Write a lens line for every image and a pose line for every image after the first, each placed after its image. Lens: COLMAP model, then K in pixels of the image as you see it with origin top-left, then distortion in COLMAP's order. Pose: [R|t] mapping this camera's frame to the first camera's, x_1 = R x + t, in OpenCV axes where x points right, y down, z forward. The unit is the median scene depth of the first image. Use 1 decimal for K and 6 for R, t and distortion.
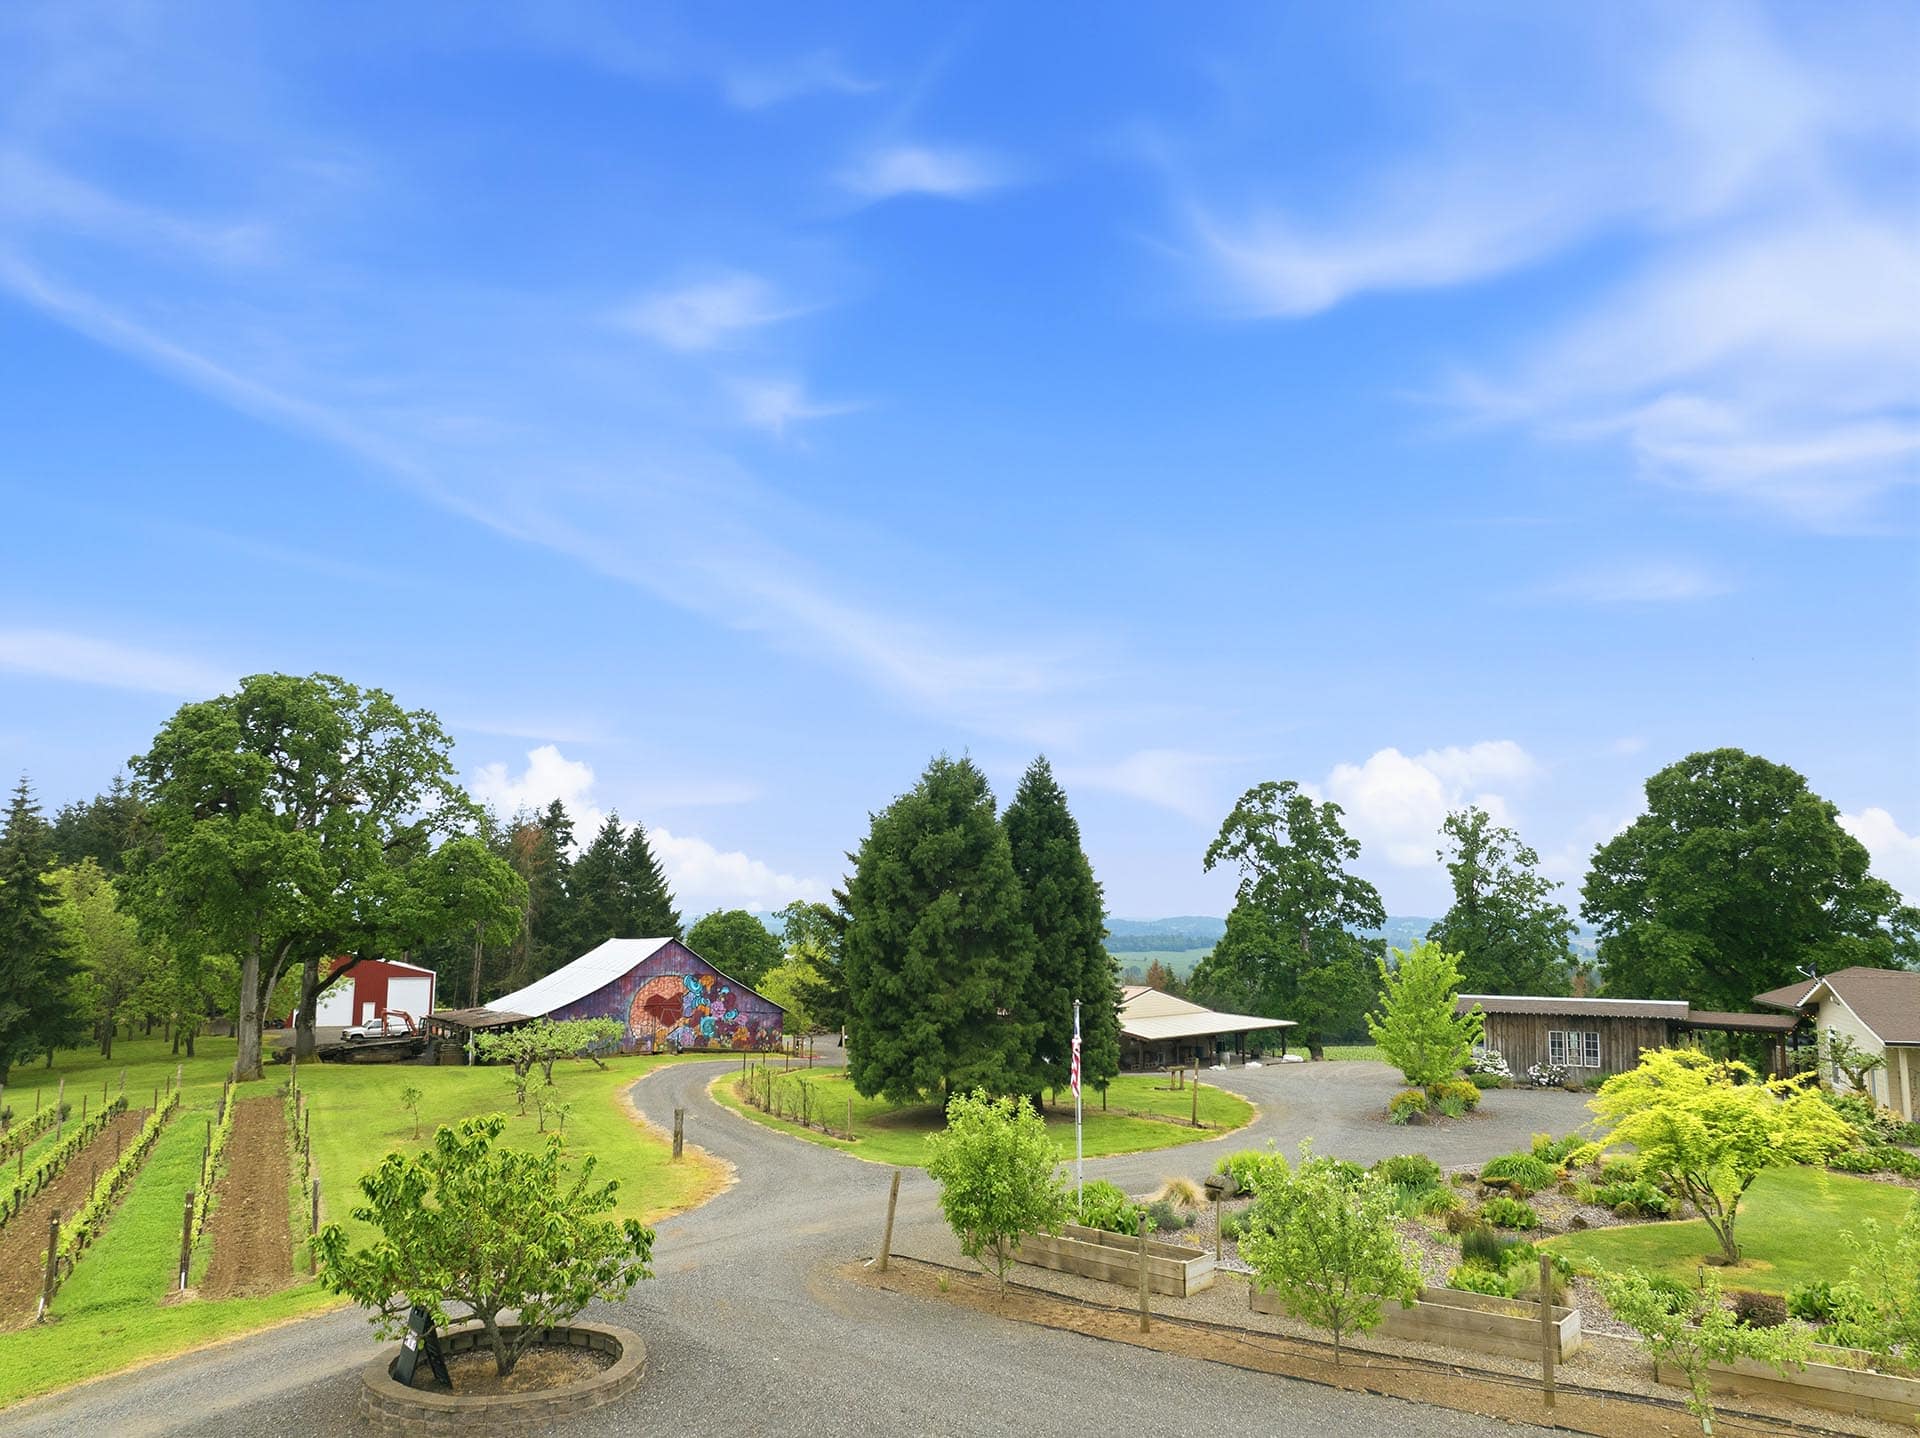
lens RADIAL K [[1376.3, 0, 960.0], [0, 1376.3, 719.0], [0, 0, 1]] dist [0.000533, 0.001249]
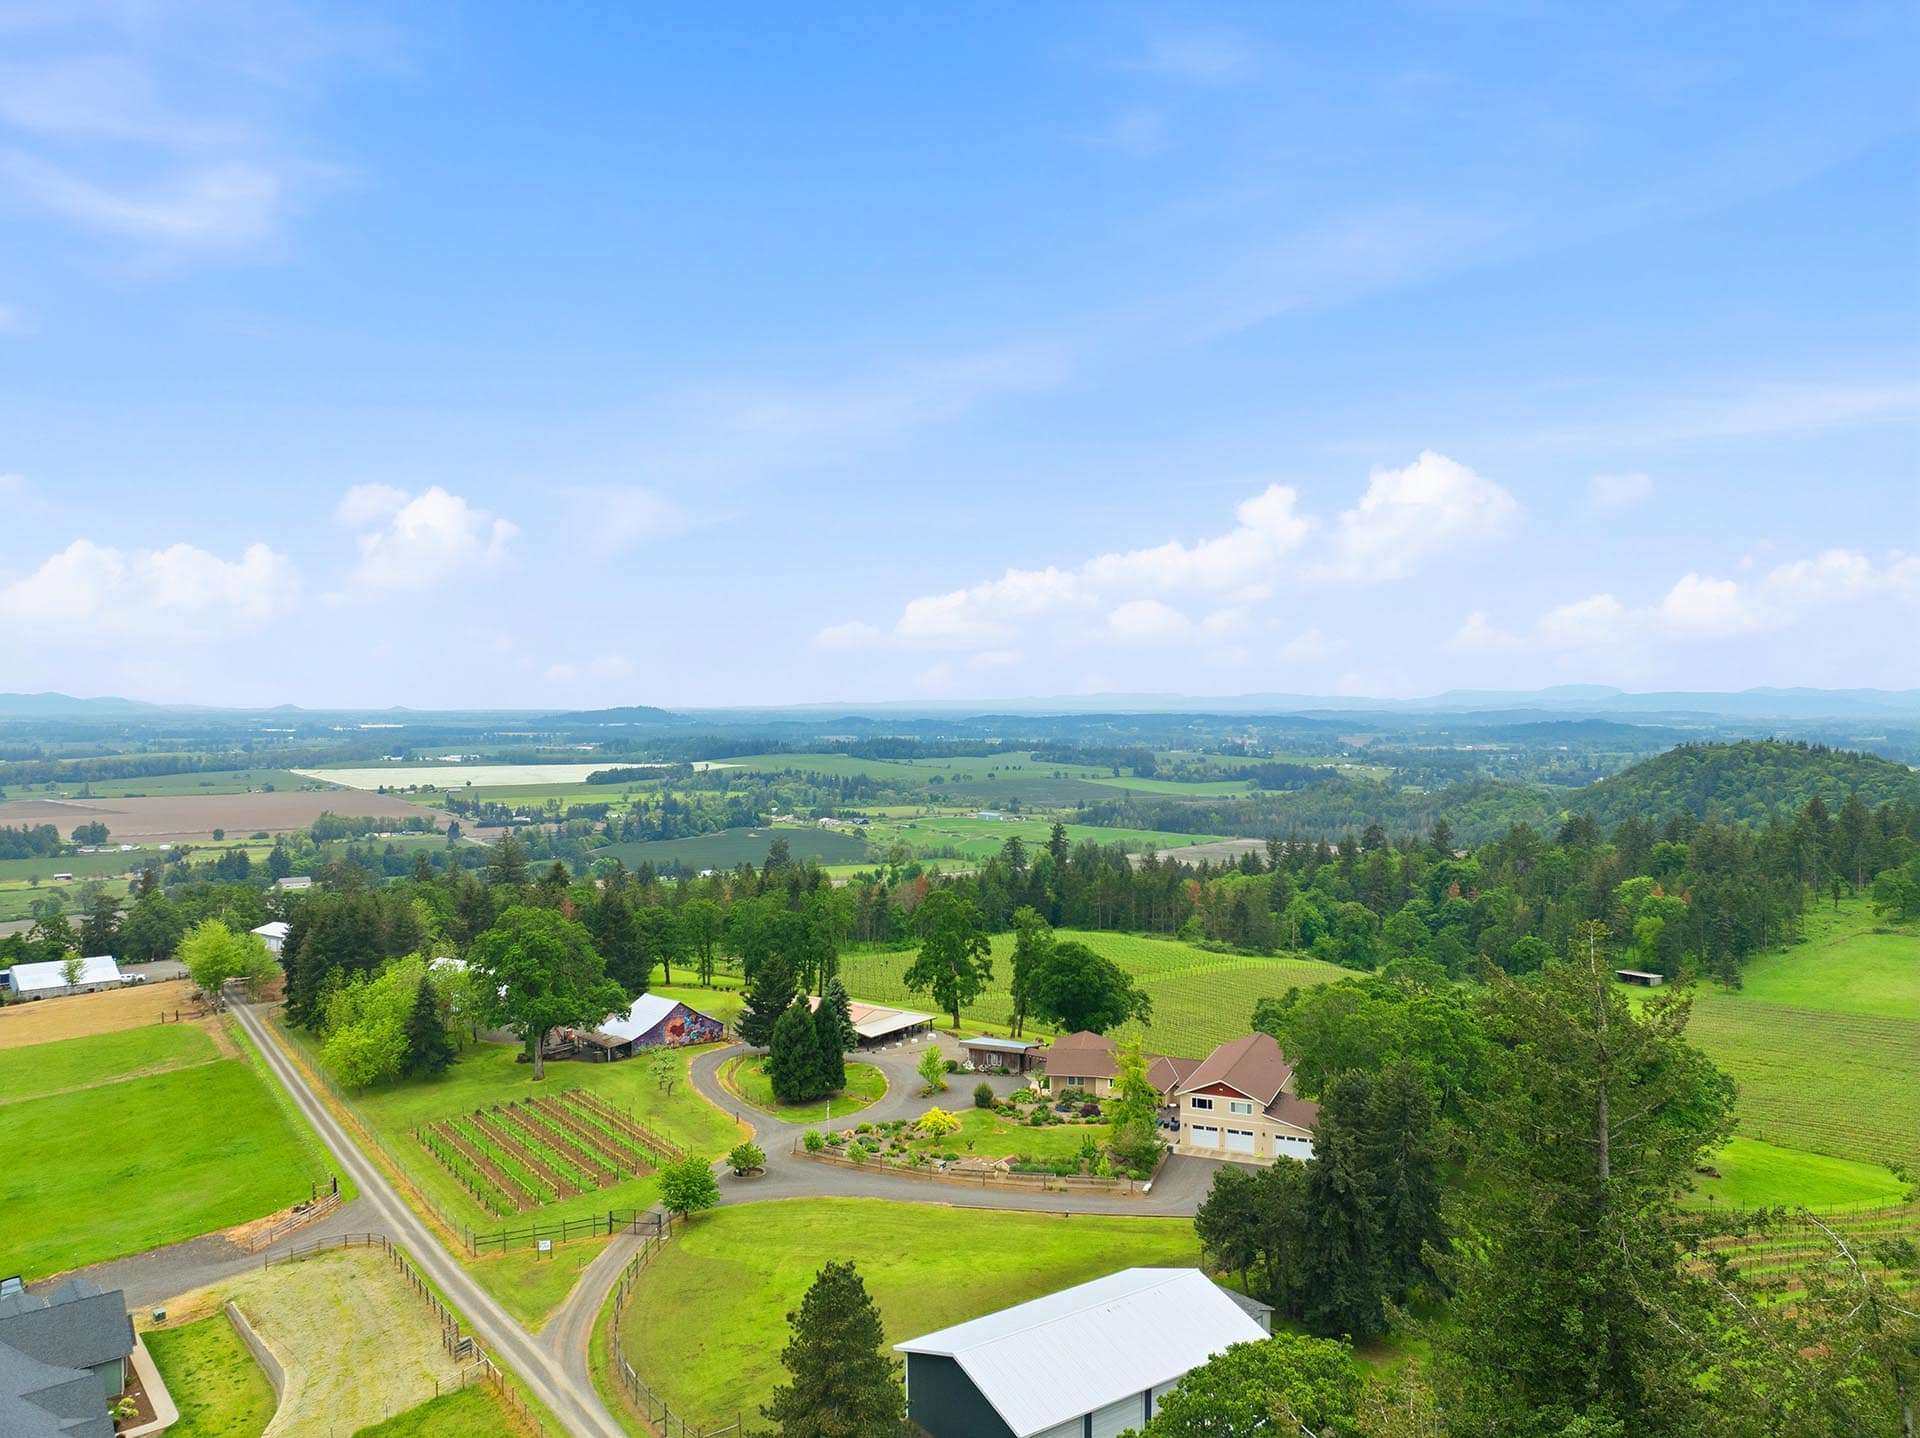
lens RADIAL K [[1376.3, 0, 960.0], [0, 1376.3, 719.0], [0, 0, 1]] dist [0.000533, 0.001249]
pose [[0.990690, -0.005401, 0.136031, -0.044869], [-0.014646, 0.989185, 0.145939, -0.727121], [-0.135348, -0.146572, 0.979897, -1.446303]]
